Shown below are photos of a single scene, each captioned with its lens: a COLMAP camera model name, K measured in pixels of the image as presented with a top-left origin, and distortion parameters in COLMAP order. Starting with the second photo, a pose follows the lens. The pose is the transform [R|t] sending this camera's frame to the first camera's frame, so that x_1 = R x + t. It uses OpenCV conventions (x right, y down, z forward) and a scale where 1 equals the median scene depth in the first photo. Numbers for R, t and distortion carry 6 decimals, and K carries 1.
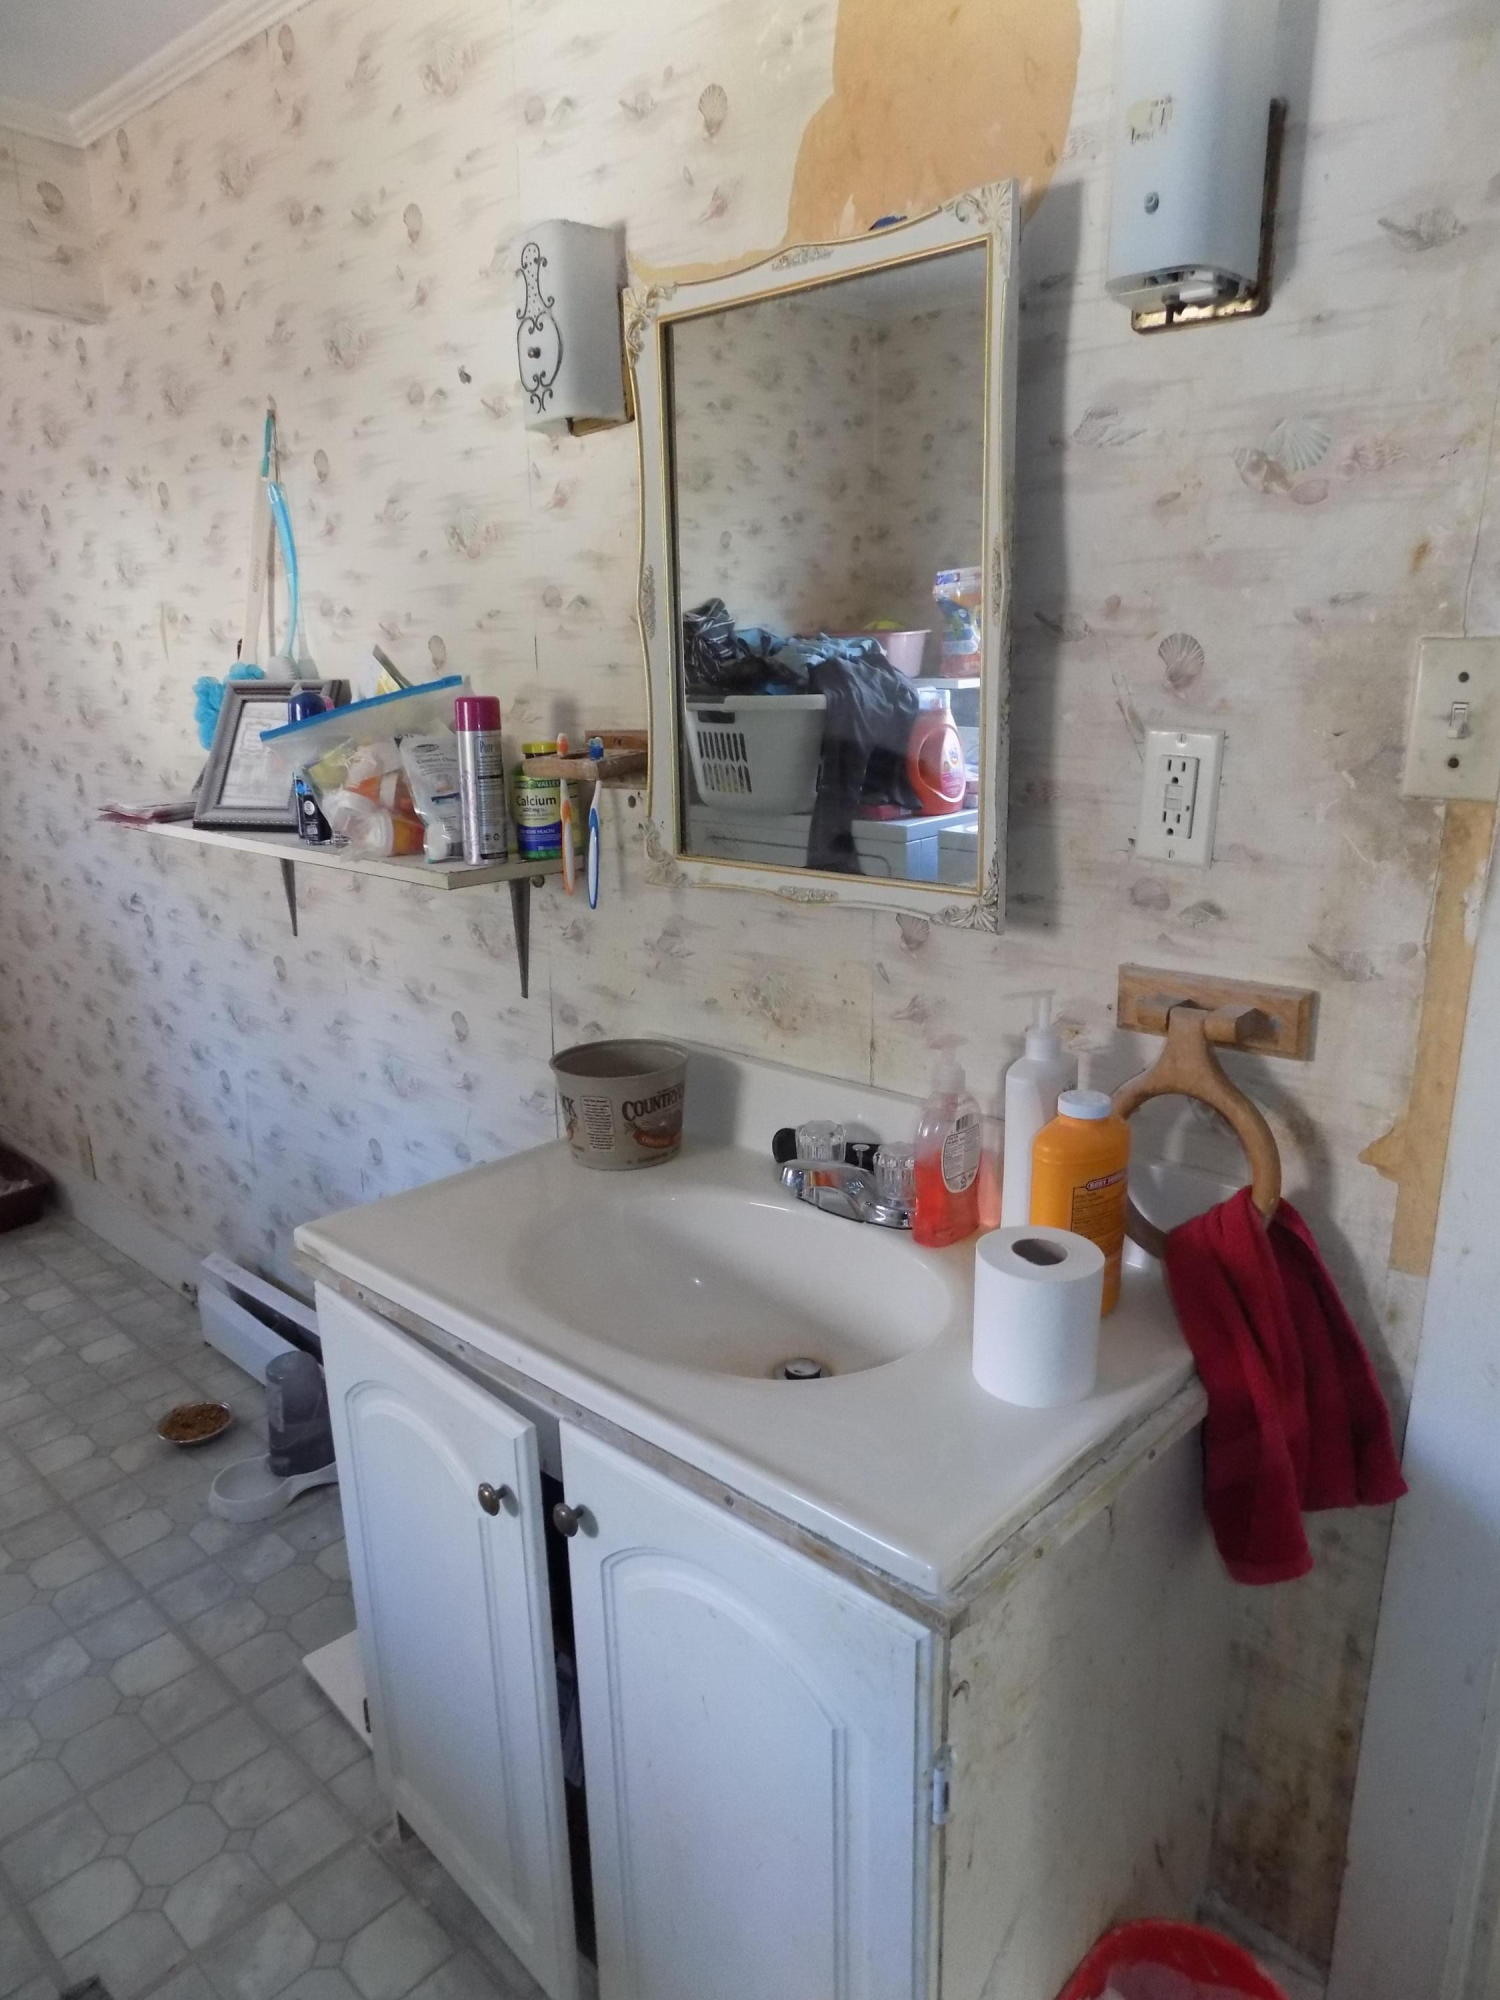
lens RADIAL K [[1356.0, 0, 749.8], [0, 1356.0, 1005.8], [0, 0, 1]] dist [-0.053786, 0.059166]
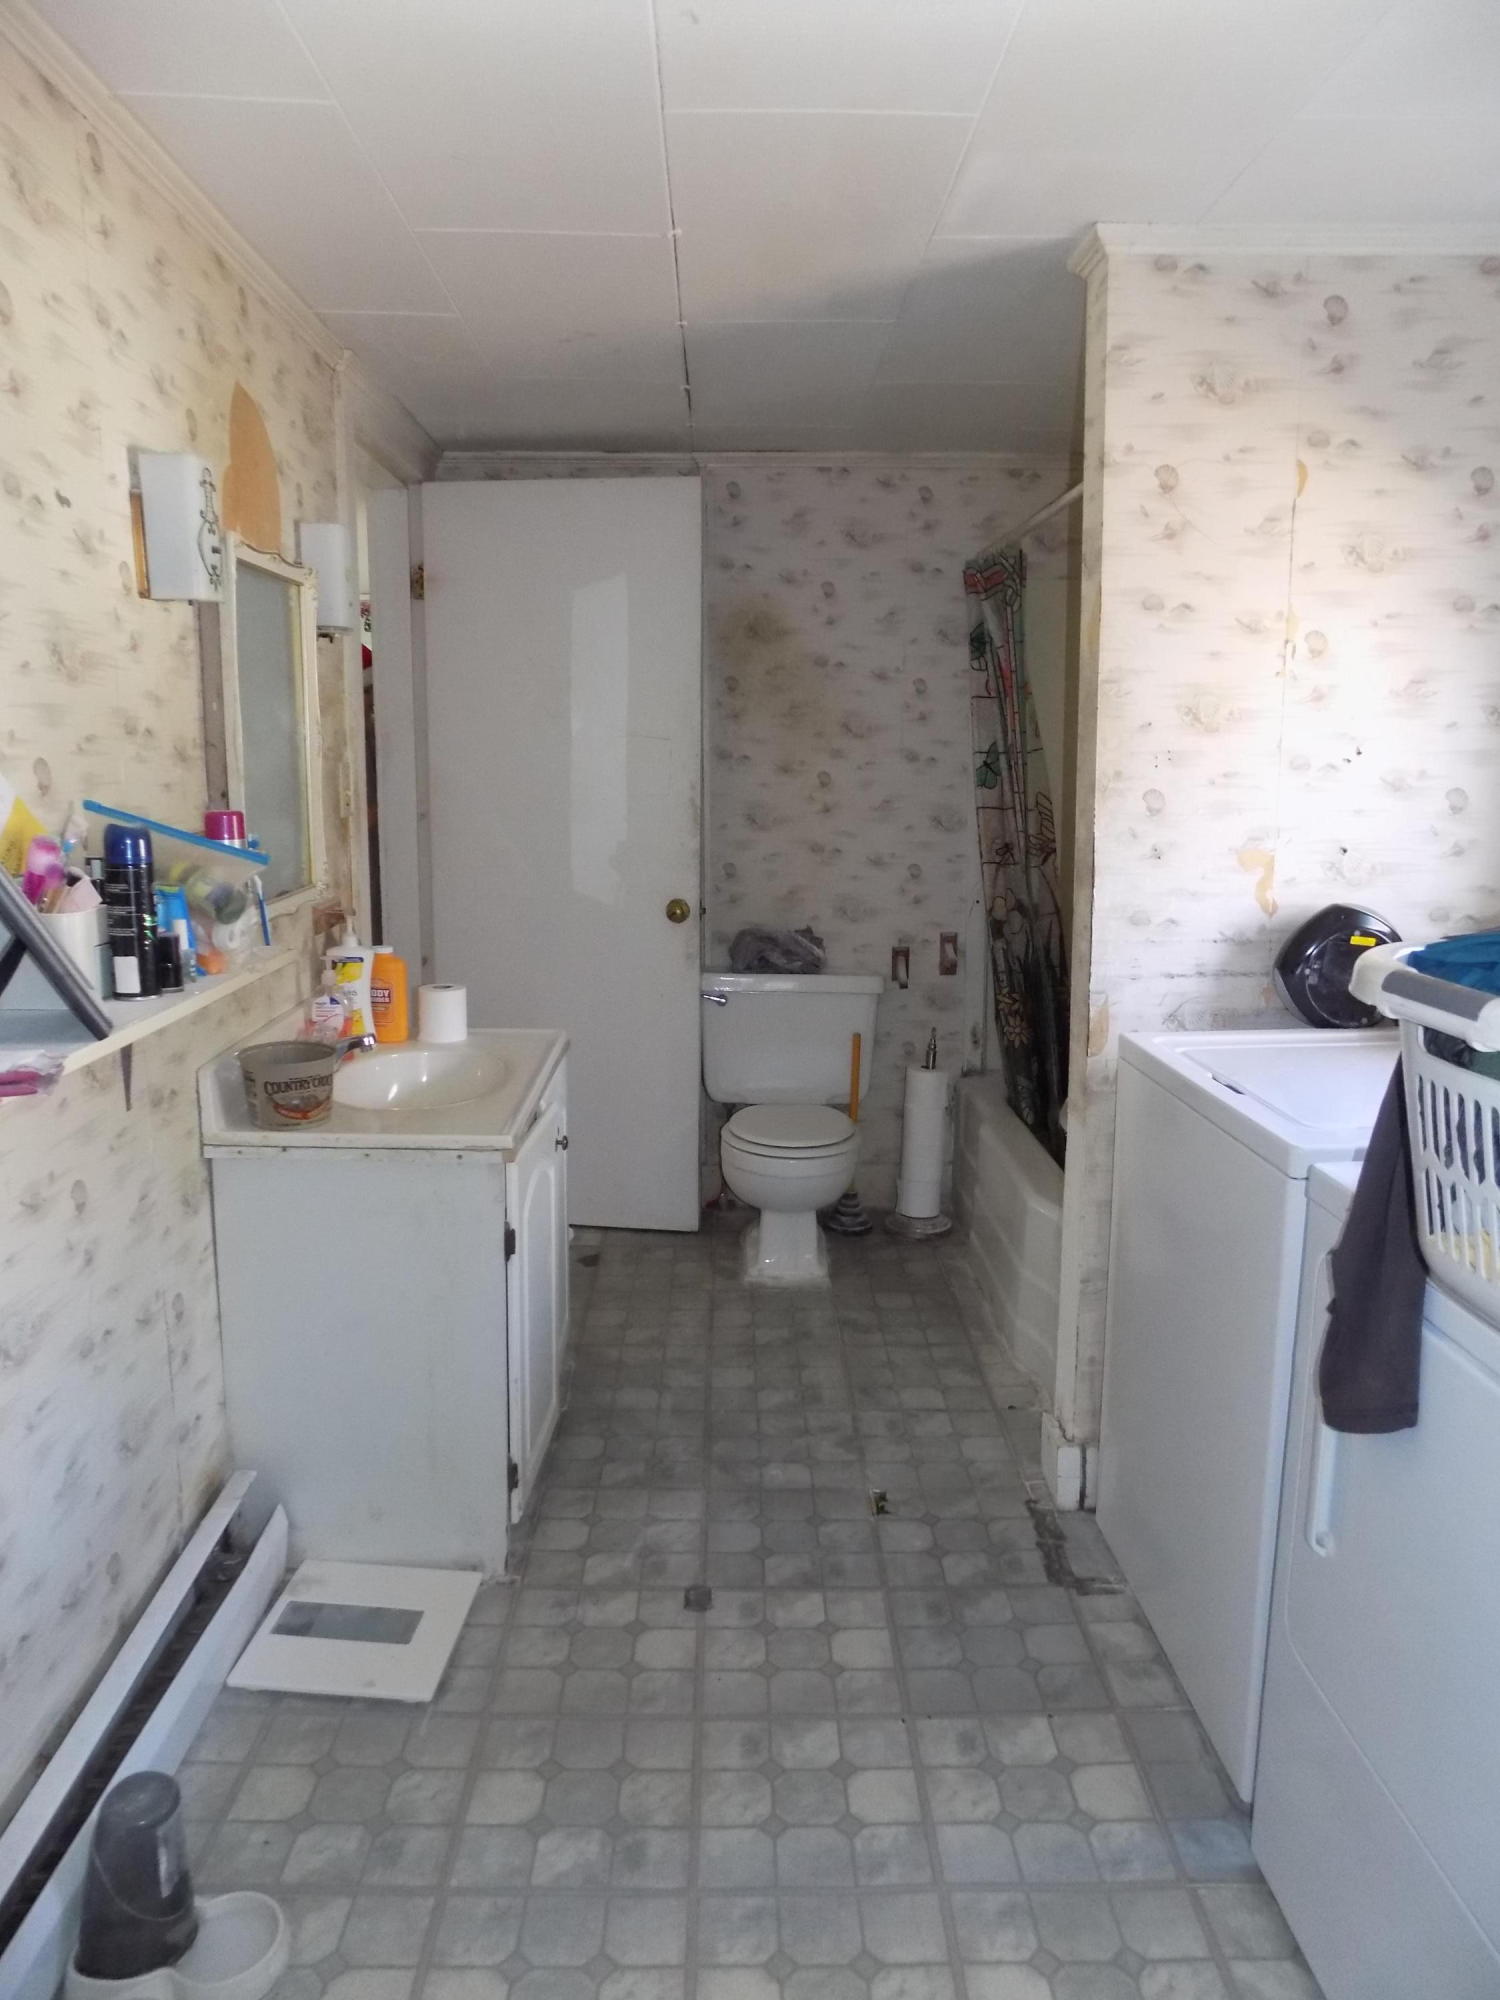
lens RADIAL K [[1356.0, 0, 749.8], [0, 1356.0, 1005.8], [0, 0, 1]] dist [-0.053786, 0.059166]
pose [[-0.701750, -0.126633, 0.701079, -1.244473], [0.181599, 0.919773, 0.347908, -0.360601], [-0.688890, 0.371459, -0.622454, 1.339322]]
